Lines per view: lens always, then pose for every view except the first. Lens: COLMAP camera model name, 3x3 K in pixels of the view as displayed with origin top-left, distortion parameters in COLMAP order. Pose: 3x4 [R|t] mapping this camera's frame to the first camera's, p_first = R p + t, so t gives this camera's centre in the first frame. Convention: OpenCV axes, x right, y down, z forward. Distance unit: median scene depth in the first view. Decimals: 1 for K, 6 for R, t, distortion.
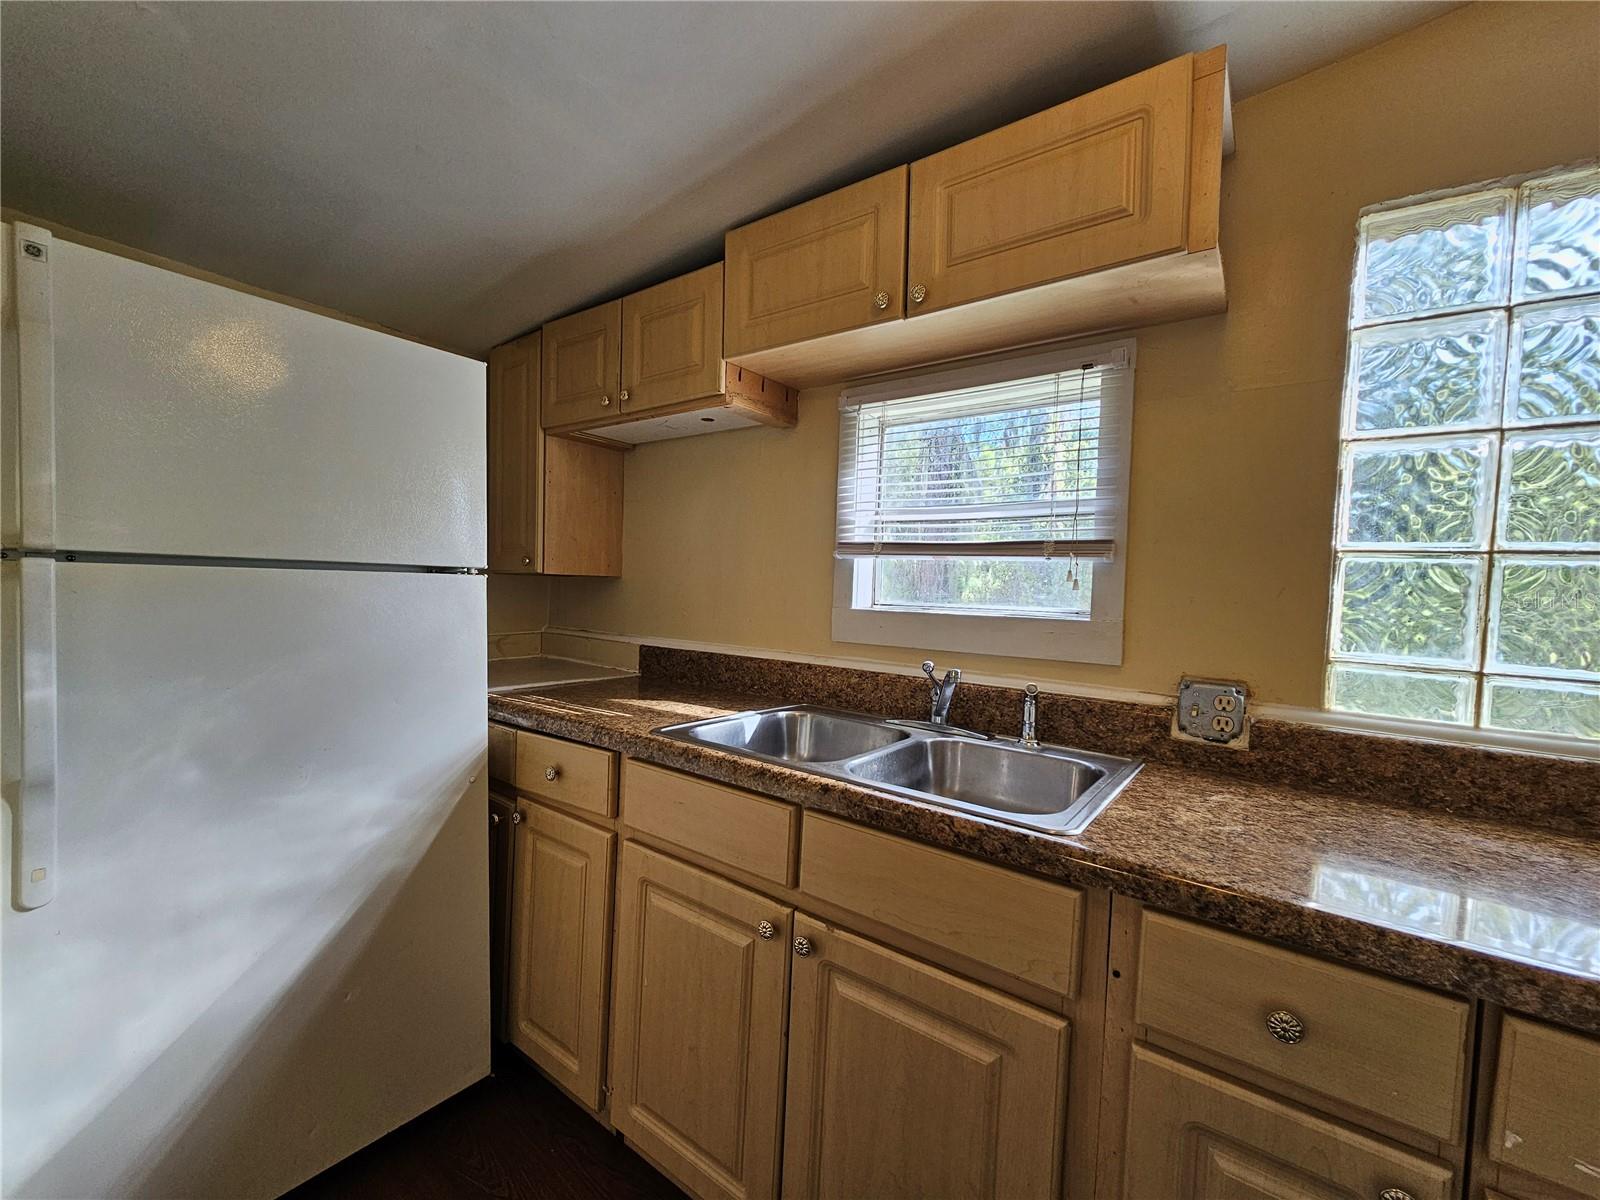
lens RADIAL K [[658.9, 0, 801.7], [0, 658.9, 603.0], [0, 0, 1]] dist [0.013847, 0.000582]
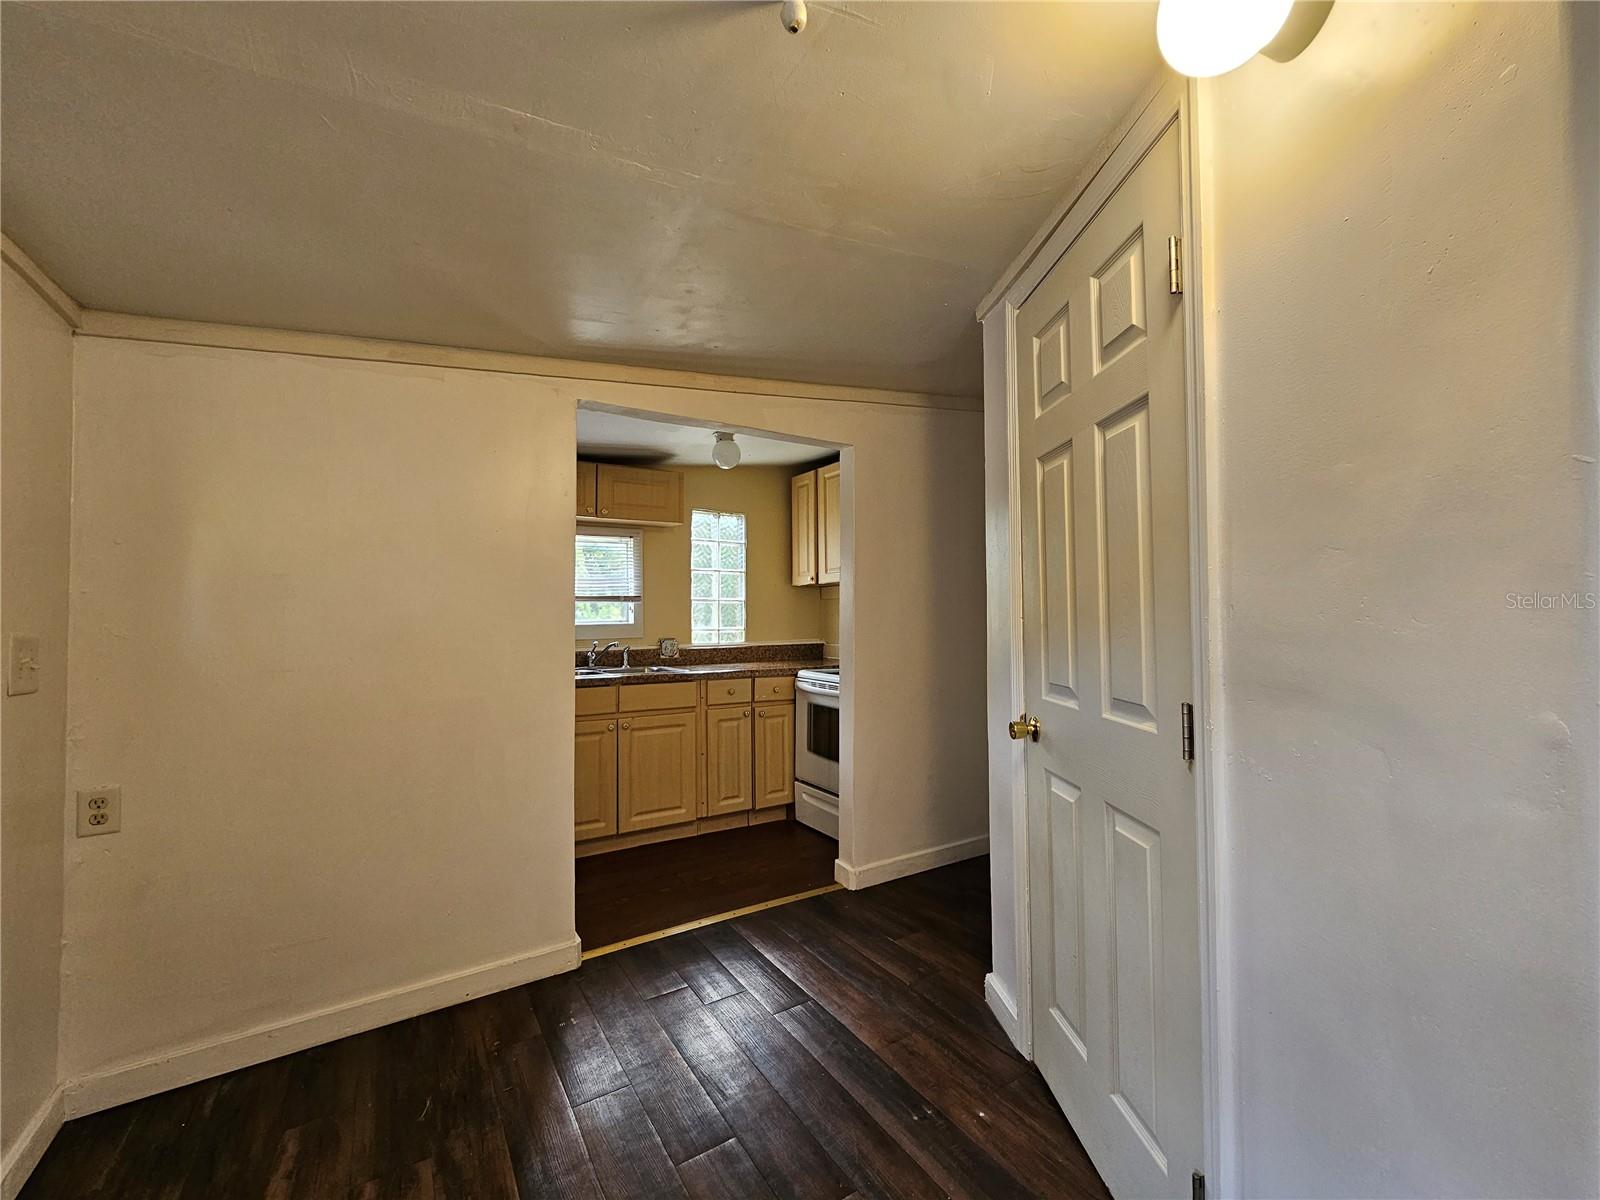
lens RADIAL K [[658.9, 0, 796.5], [0, 658.9, 602.2], [0, 0, 1]] dist [0.013847, 0.000582]
pose [[0.343462, -0.002749, 0.939162, -2.098328], [0.055850, 0.998286, -0.017503, 0.025072], [-0.937504, 0.058464, 0.343027, -0.687726]]
